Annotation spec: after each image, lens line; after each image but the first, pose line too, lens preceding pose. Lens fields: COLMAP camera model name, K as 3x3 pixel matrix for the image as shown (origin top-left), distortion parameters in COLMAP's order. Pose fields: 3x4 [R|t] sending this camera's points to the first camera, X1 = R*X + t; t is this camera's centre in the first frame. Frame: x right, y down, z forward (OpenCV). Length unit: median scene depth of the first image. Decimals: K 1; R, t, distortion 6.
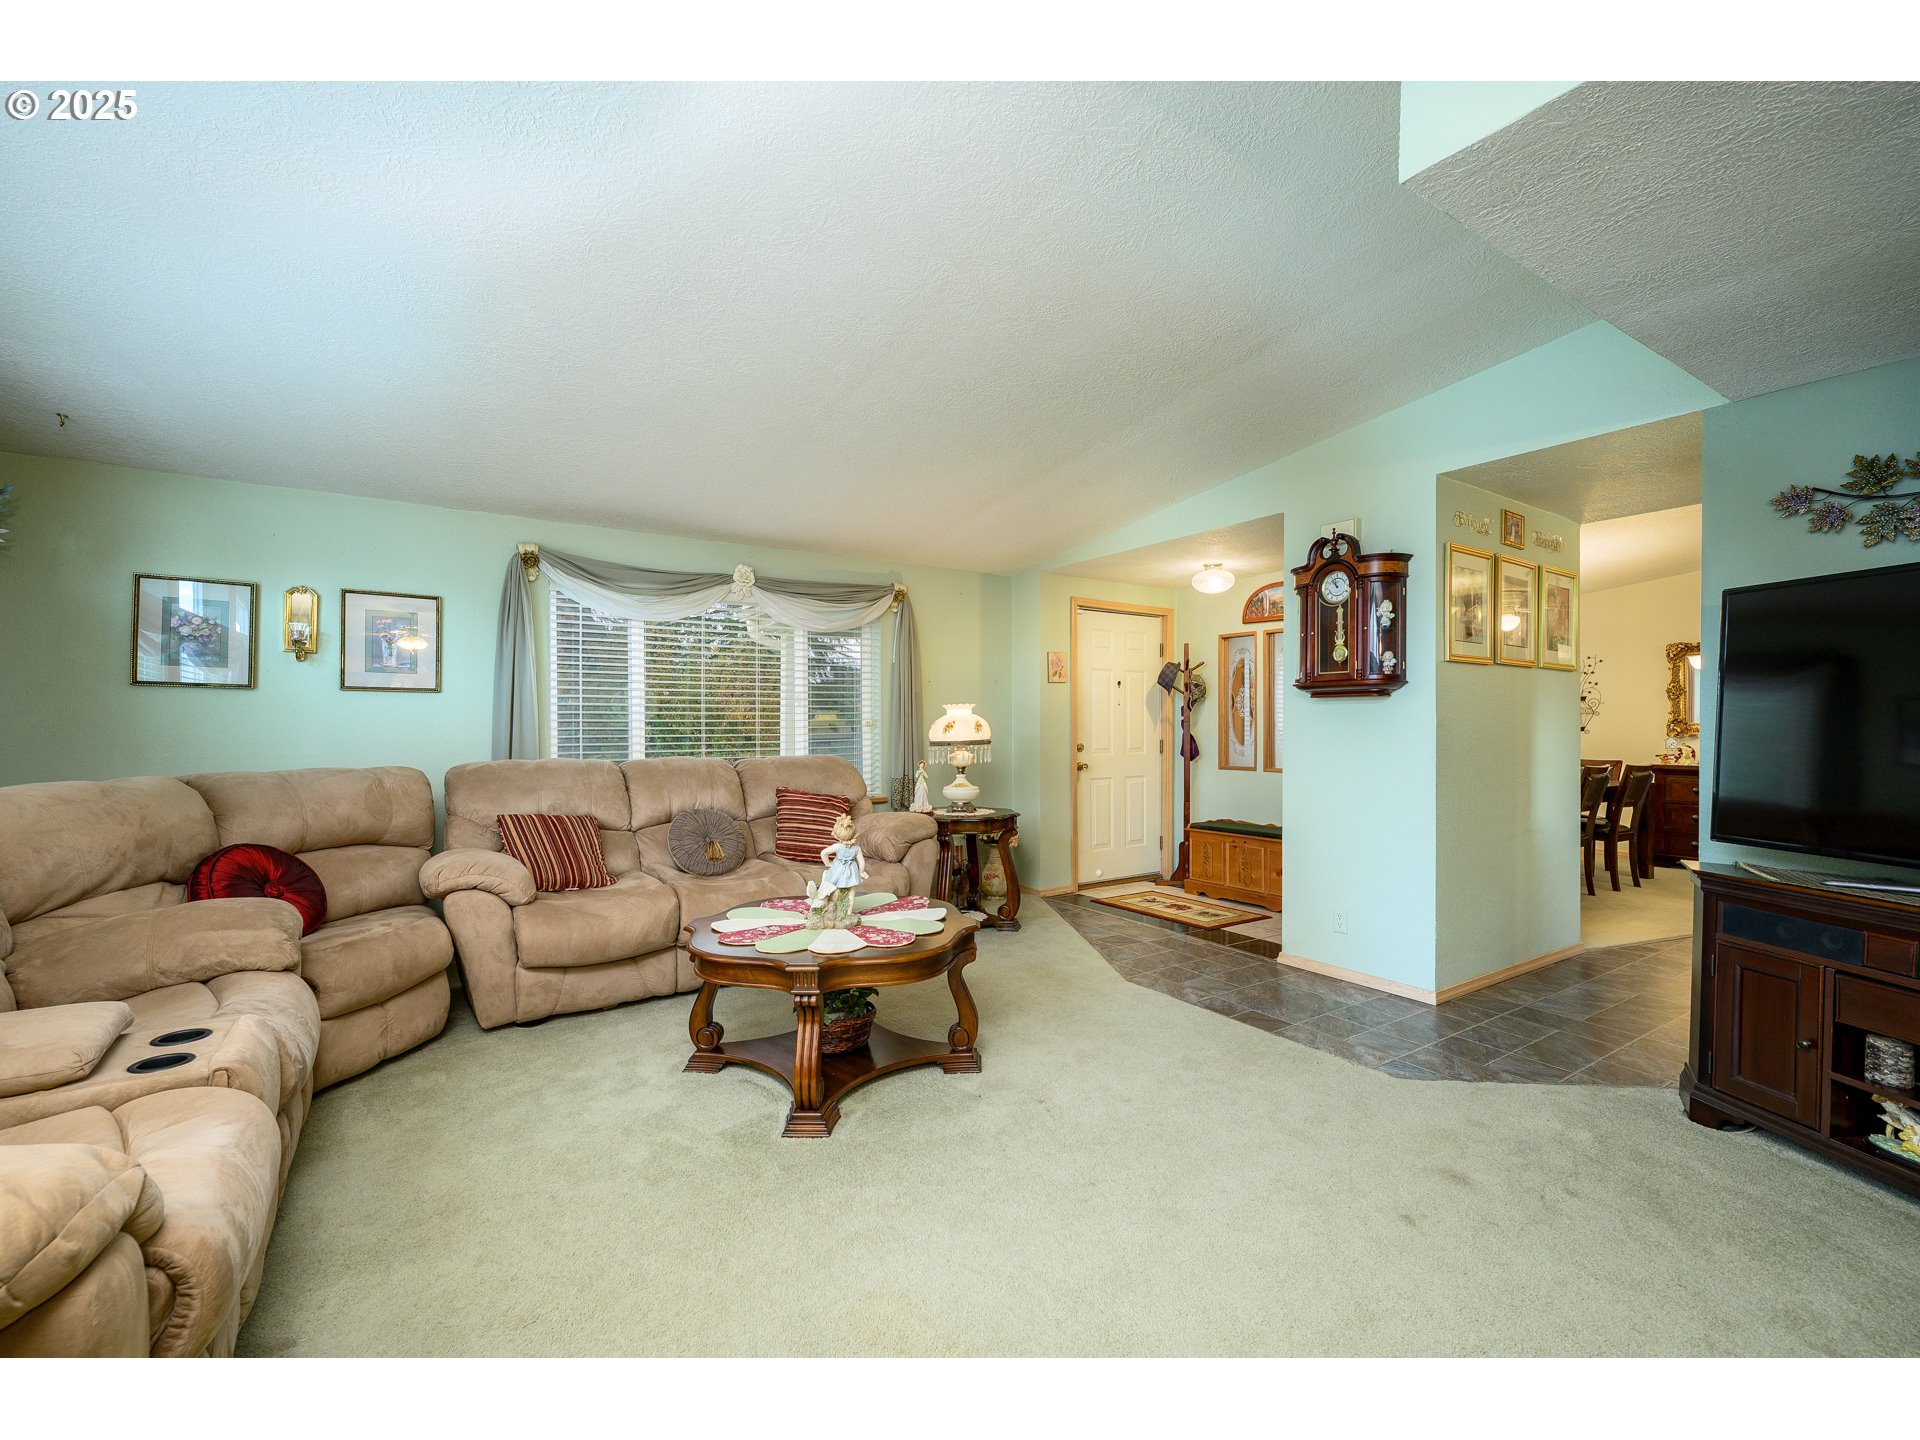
lens RADIAL K [[822.5, 0, 960.0], [0, 822.5, 720.0], [0, 0, 1]] dist [-0.000043, -0.000003]
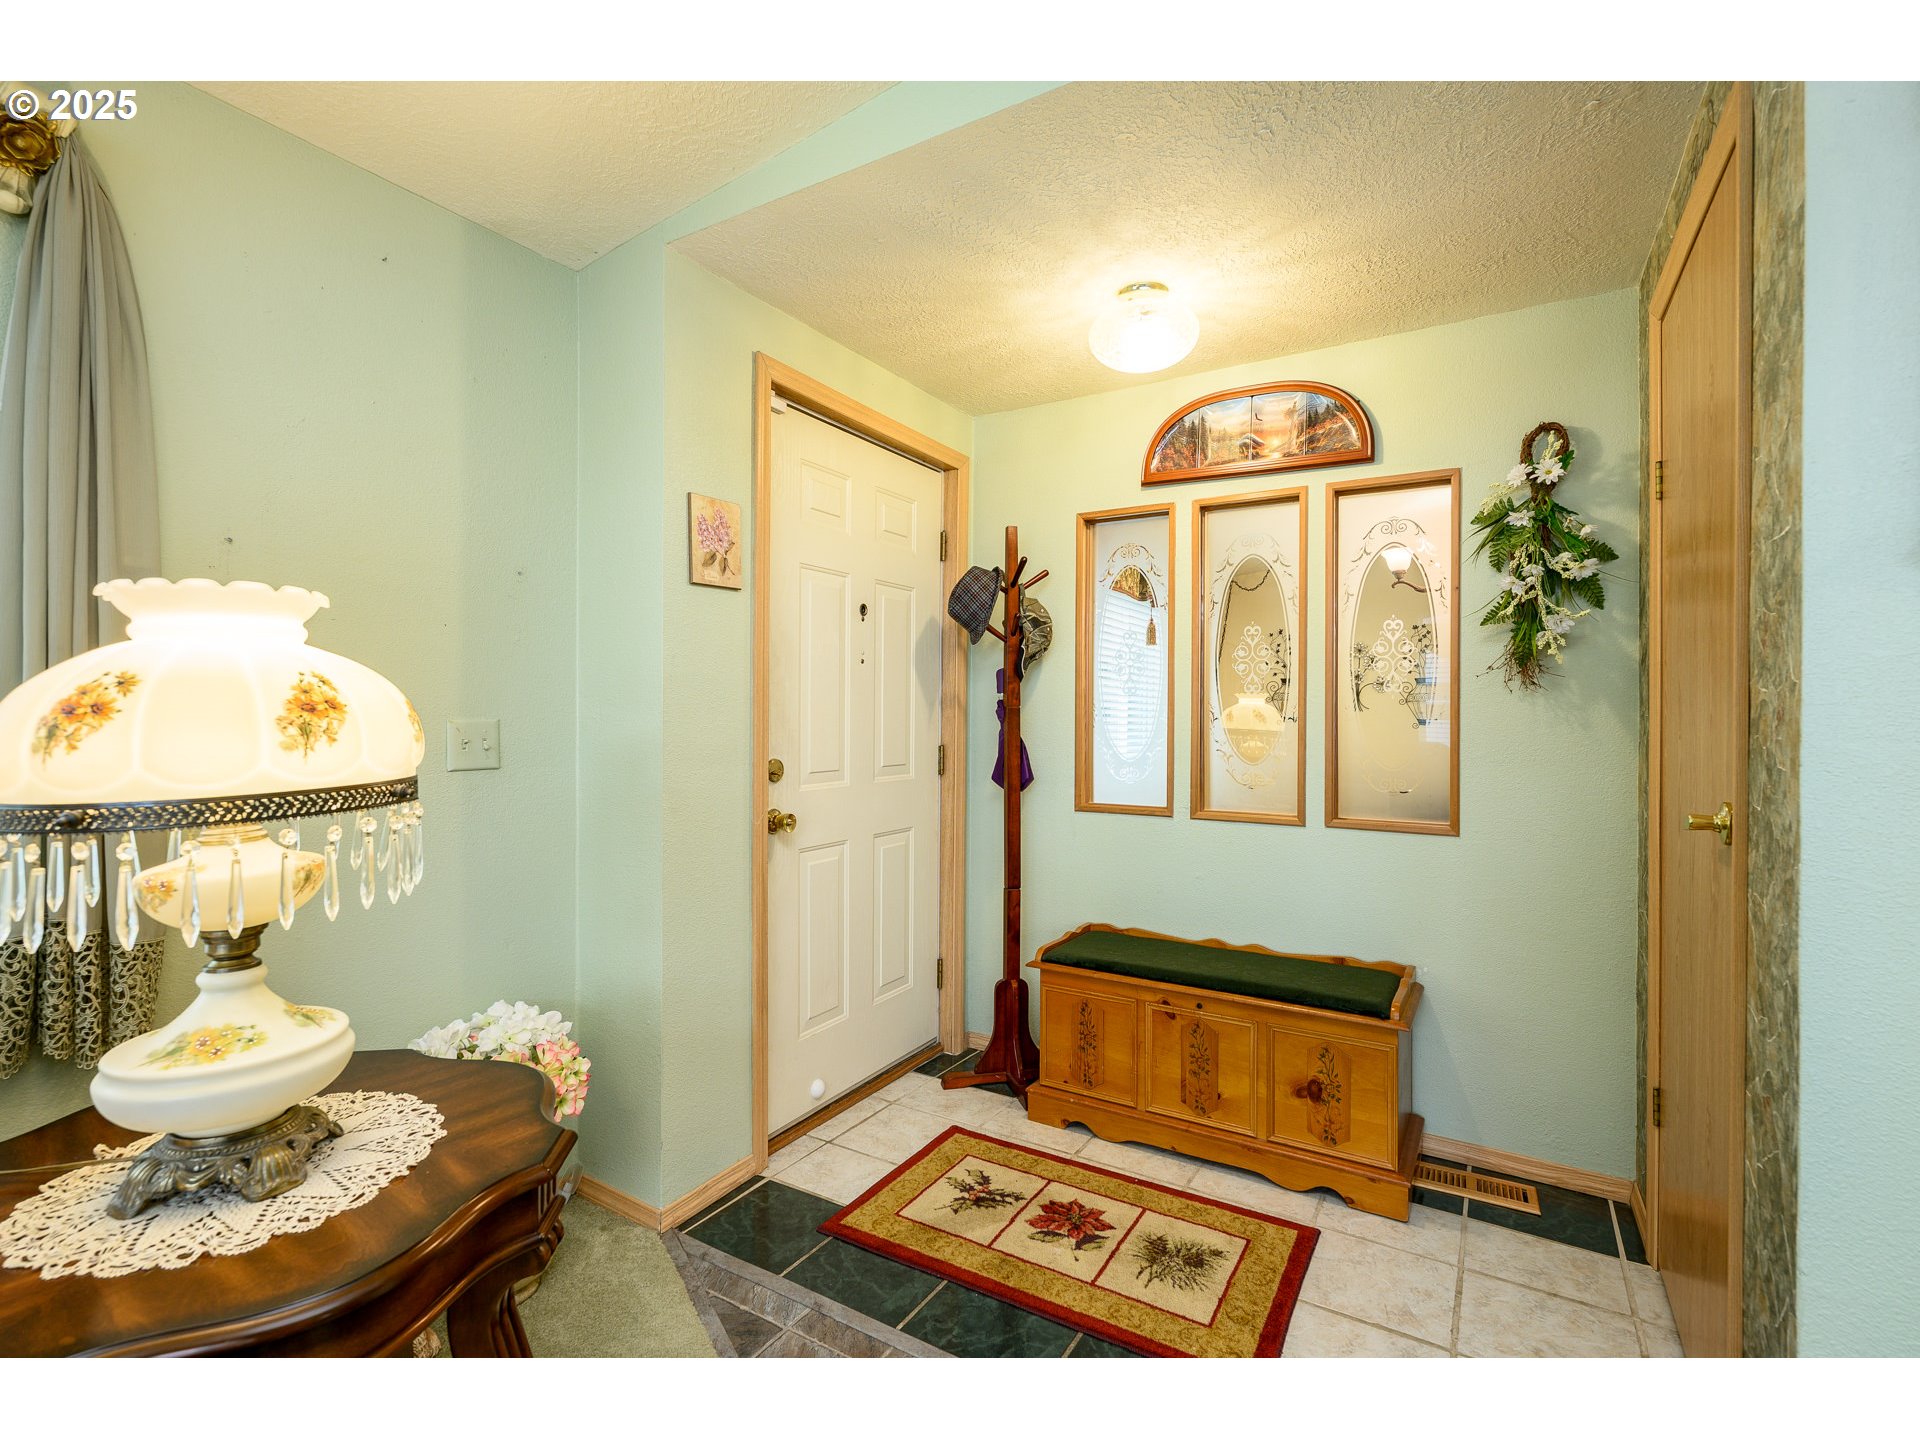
lens RADIAL K [[882.3, 0, 960.0], [0, 882.3, 720.0], [0, 0, 1]] dist [-0.028802, -0.000072]
pose [[0.904296, 0.006520, 0.426856, 0.050585], [-0.013043, 0.999839, 0.012359, 0.004631], [-0.426707, -0.016744, 0.904235, 0.592017]]
